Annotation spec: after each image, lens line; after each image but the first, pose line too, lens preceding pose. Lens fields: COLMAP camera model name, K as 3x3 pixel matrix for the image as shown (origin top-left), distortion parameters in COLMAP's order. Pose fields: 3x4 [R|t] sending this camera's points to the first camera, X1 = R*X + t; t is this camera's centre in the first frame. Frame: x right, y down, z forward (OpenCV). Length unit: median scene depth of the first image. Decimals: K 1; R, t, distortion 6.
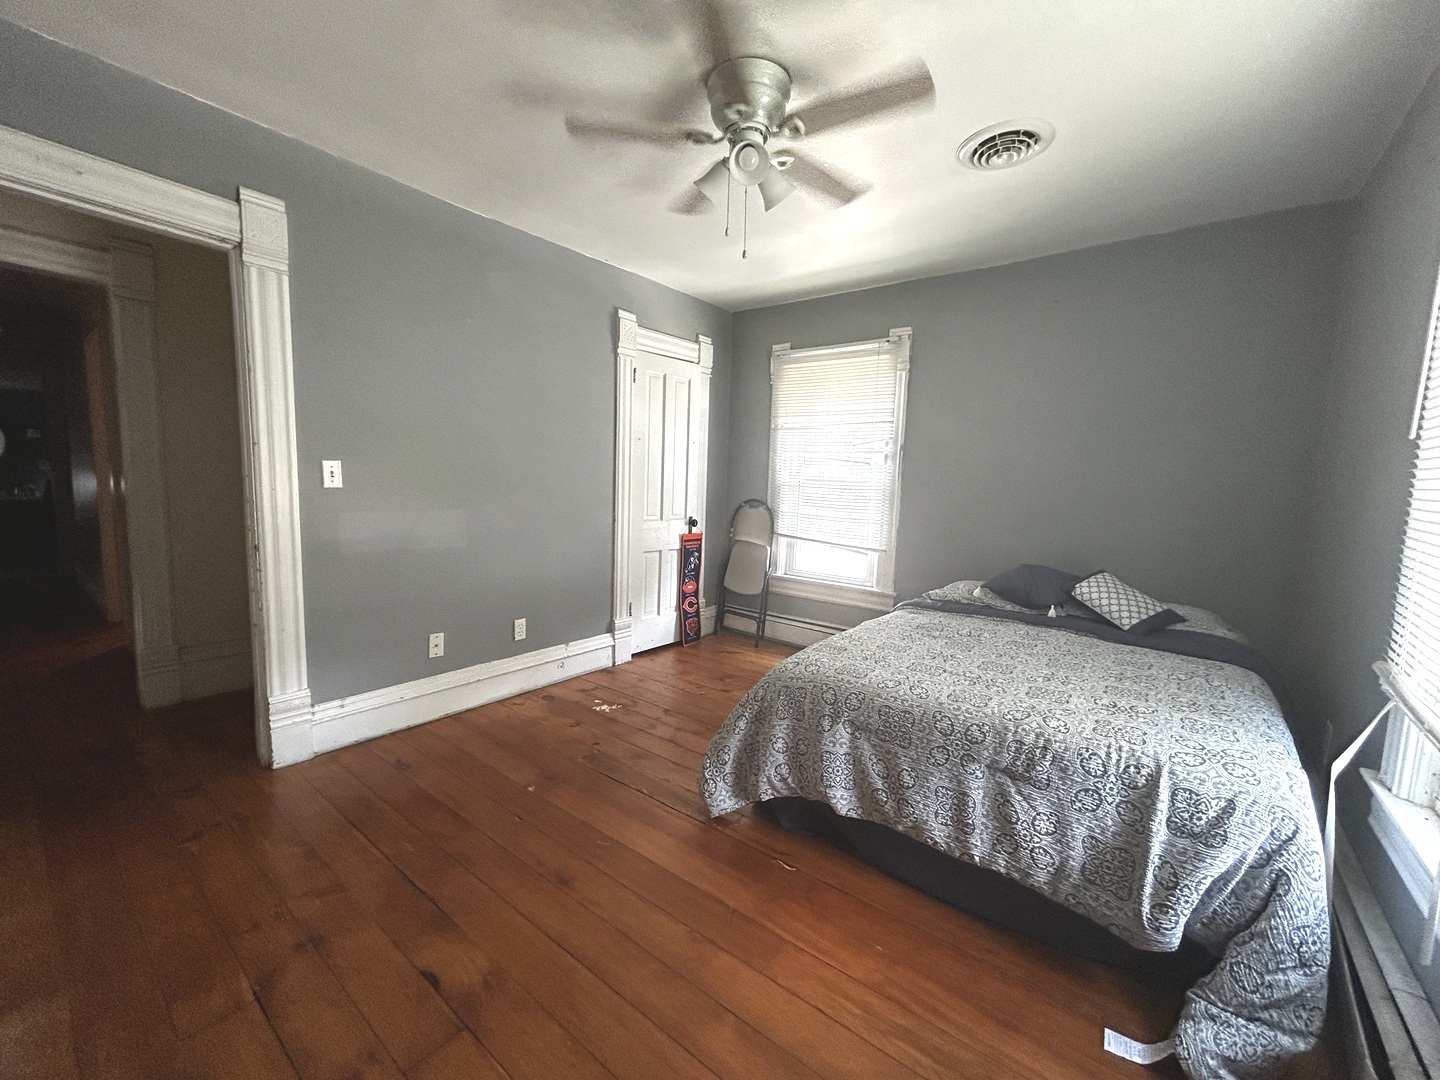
lens RADIAL K [[579.1, 0, 720.0], [0, 579.1, 540.0], [0, 0, 1]] dist [-0.000236, 0.000153]
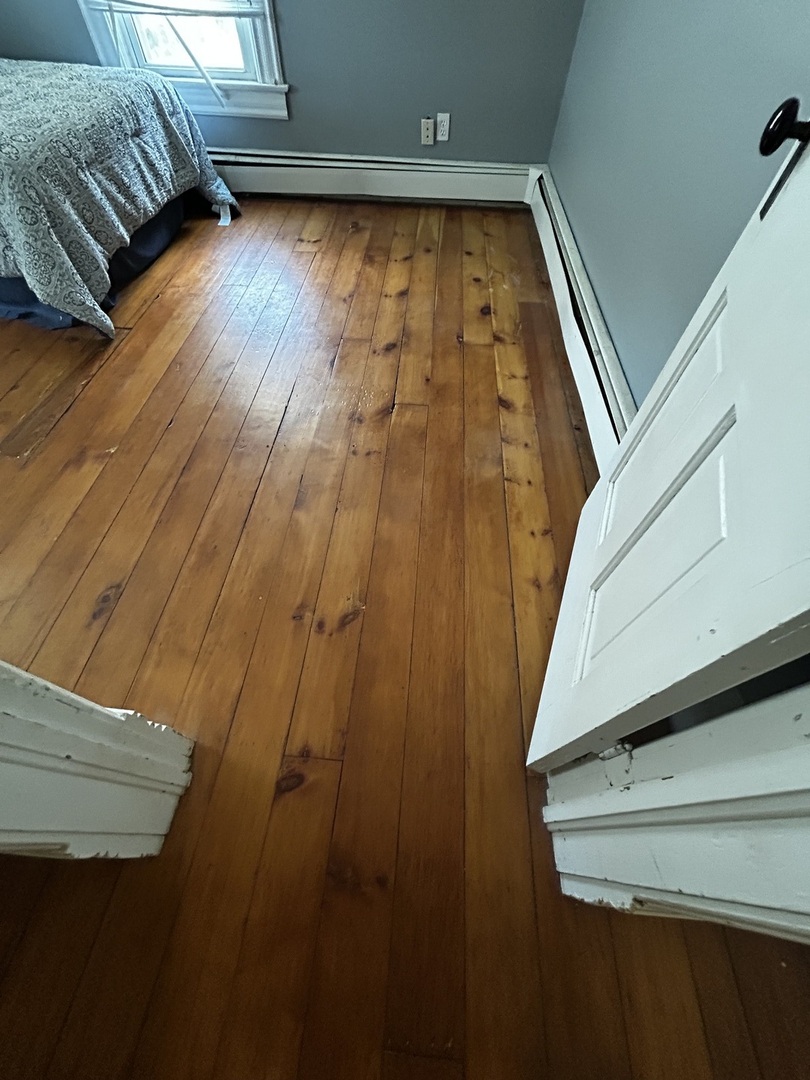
lens RADIAL K [[434.3, 0, 404.7], [0, 434.3, 537.5], [0, 0, 1]] dist [-0.000236, 0.000153]
pose [[-0.556452, -0.703343, 0.442346, -1.311591], [0.044612, 0.506324, 0.861189, -0.071234], [-0.829681, 0.498944, -0.250368, 1.181232]]
